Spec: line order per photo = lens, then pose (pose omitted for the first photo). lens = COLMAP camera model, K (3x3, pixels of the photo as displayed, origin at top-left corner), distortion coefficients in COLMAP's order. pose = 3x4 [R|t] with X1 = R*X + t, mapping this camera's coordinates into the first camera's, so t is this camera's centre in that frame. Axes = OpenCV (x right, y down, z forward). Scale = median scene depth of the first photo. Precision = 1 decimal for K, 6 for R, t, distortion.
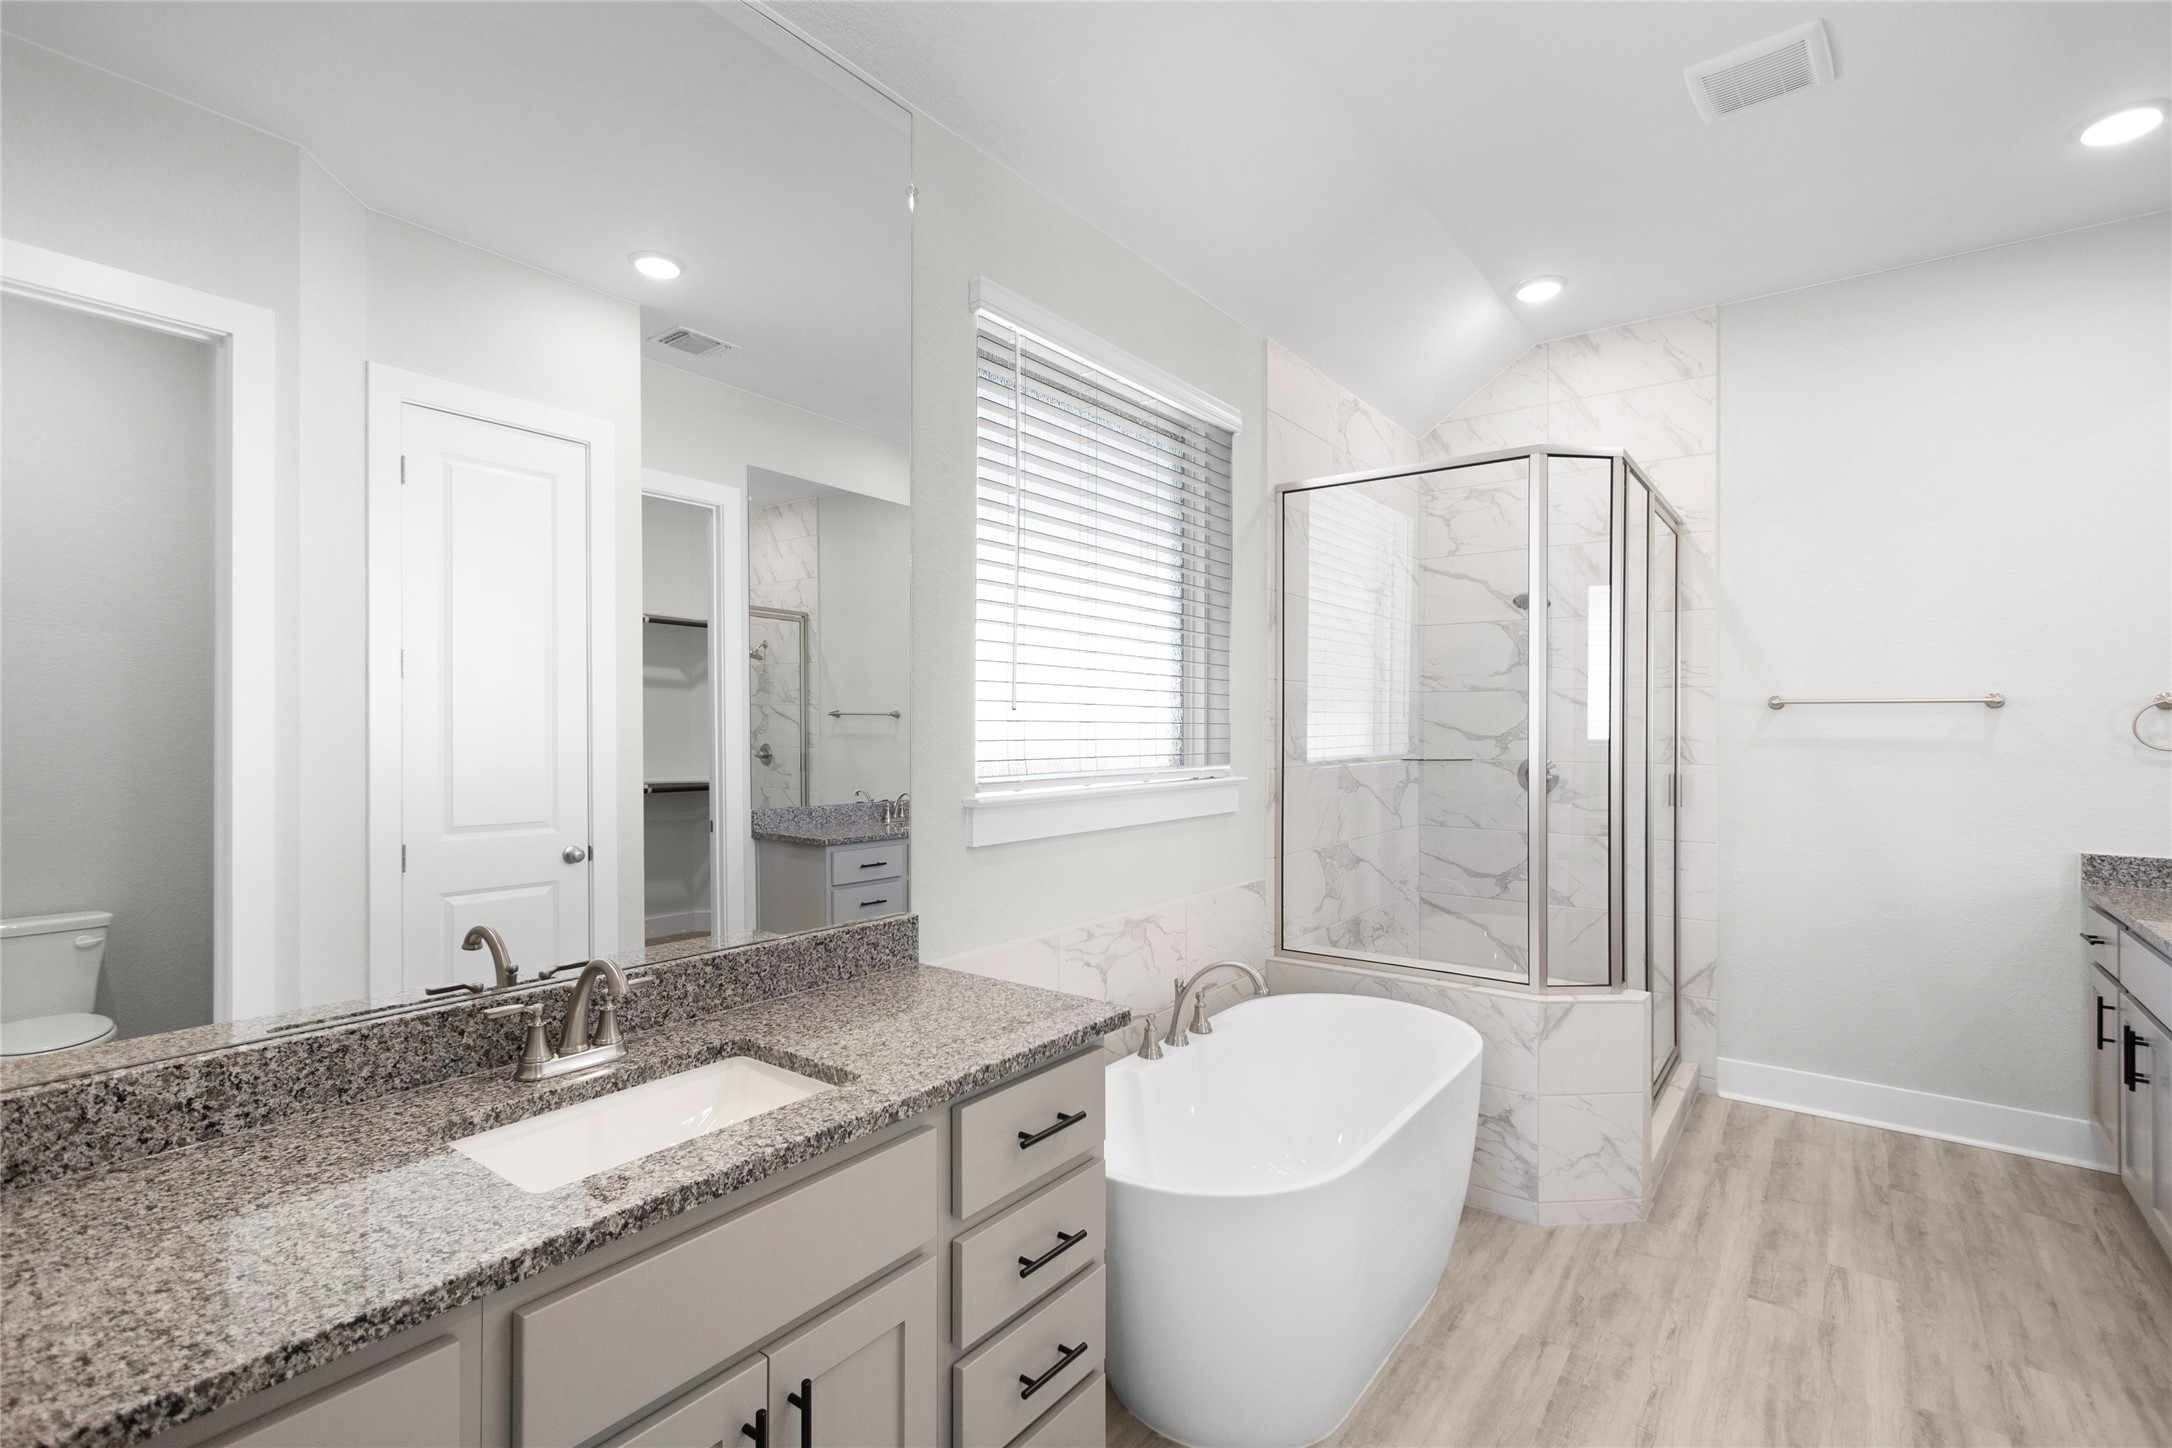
lens RADIAL K [[1007.8, 0, 1069.9], [0, 1007.8, 727.2], [0, 0, 1]] dist [0.003163, 0.002350]
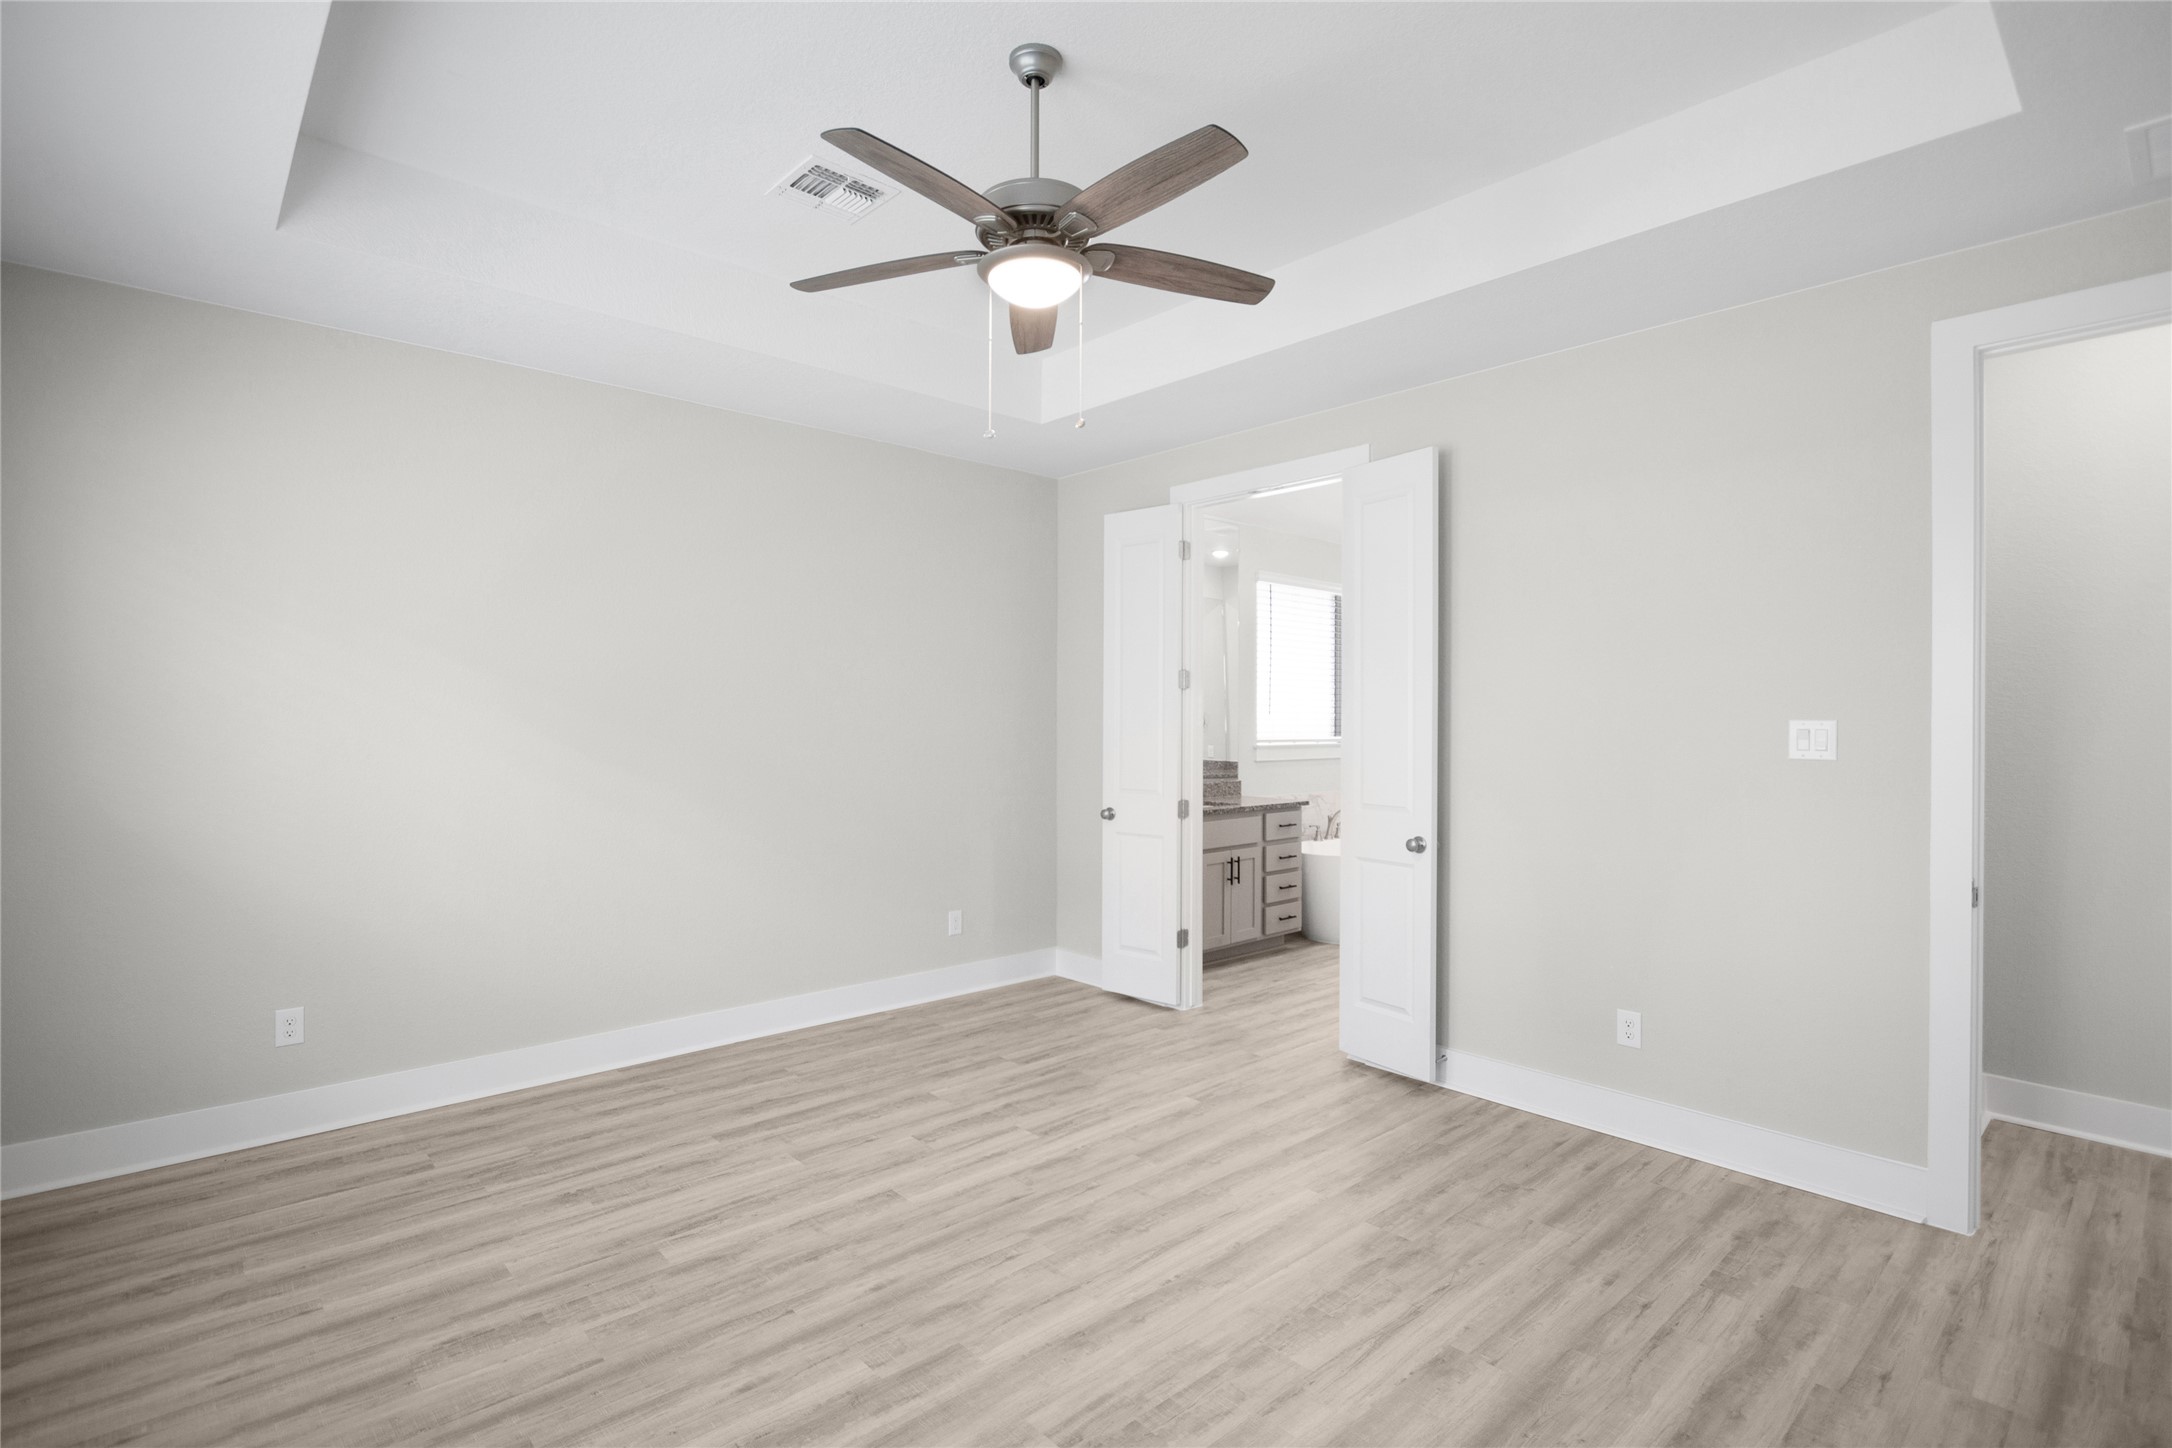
lens RADIAL K [[1007.8, 0, 1106.4], [0, 1007.8, 715.1], [0, 0, 1]] dist [0.003163, 0.002350]
pose [[0.986328, 0.001392, -0.164786, -0.034315], [-0.002861, 0.999958, -0.008678, 0.001551], [0.164767, 0.009031, 0.986291, -1.566863]]
